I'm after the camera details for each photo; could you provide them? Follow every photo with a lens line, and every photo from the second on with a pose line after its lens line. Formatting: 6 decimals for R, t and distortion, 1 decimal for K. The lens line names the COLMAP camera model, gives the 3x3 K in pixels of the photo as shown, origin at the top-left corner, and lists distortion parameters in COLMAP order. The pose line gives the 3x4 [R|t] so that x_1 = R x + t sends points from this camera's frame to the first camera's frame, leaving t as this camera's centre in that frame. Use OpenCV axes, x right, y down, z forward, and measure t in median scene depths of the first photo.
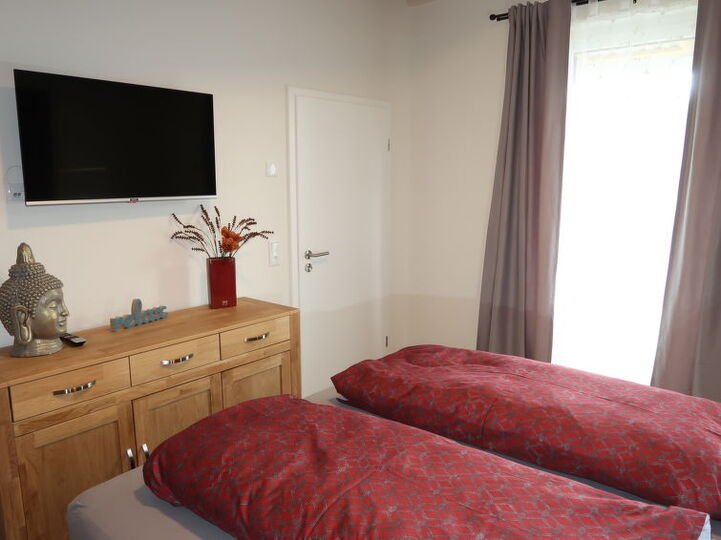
lens RADIAL K [[560.9, 0, 360.5], [0, 560.9, 270.0], [0, 0, 1]] dist [-0.021272, 0.005589]
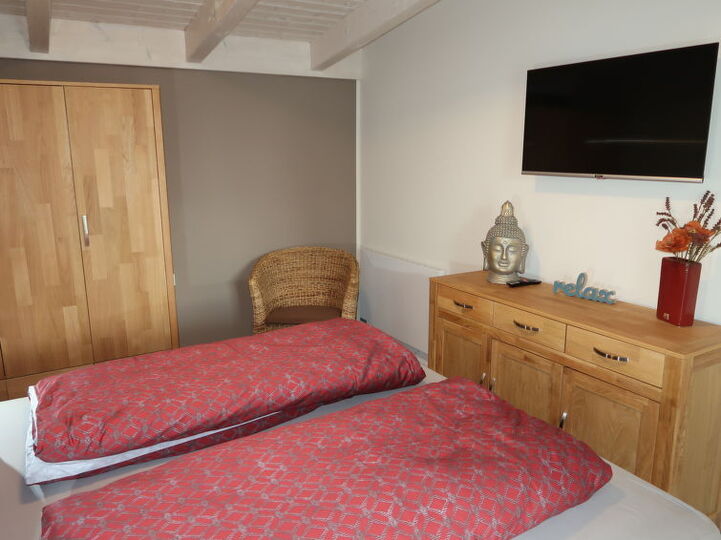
lens RADIAL K [[560.9, 0, 360.5], [0, 560.9, 270.0], [0, 0, 1]] dist [-0.021272, 0.005589]
pose [[-0.325513, 0.195232, -0.925163, 0.723098], [-0.153664, 0.954521, 0.255493, -0.161609], [0.932968, 0.225331, -0.280709, 0.962162]]
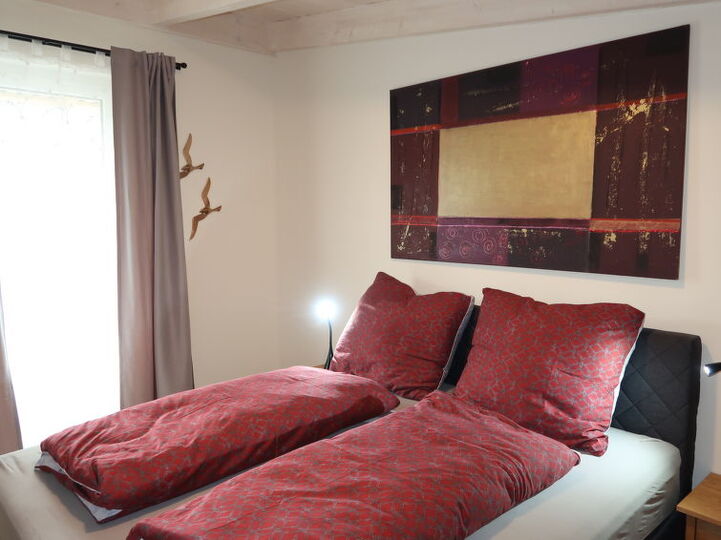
lens RADIAL K [[560.9, 0, 360.5], [0, 560.9, 270.0], [0, 0, 1]] dist [-0.021272, 0.005589]
pose [[0.117460, -0.103768, 0.987641, -0.639371], [0.178450, 0.980543, 0.081799, -0.087180], [-0.976913, 0.166637, 0.133692, 0.469307]]
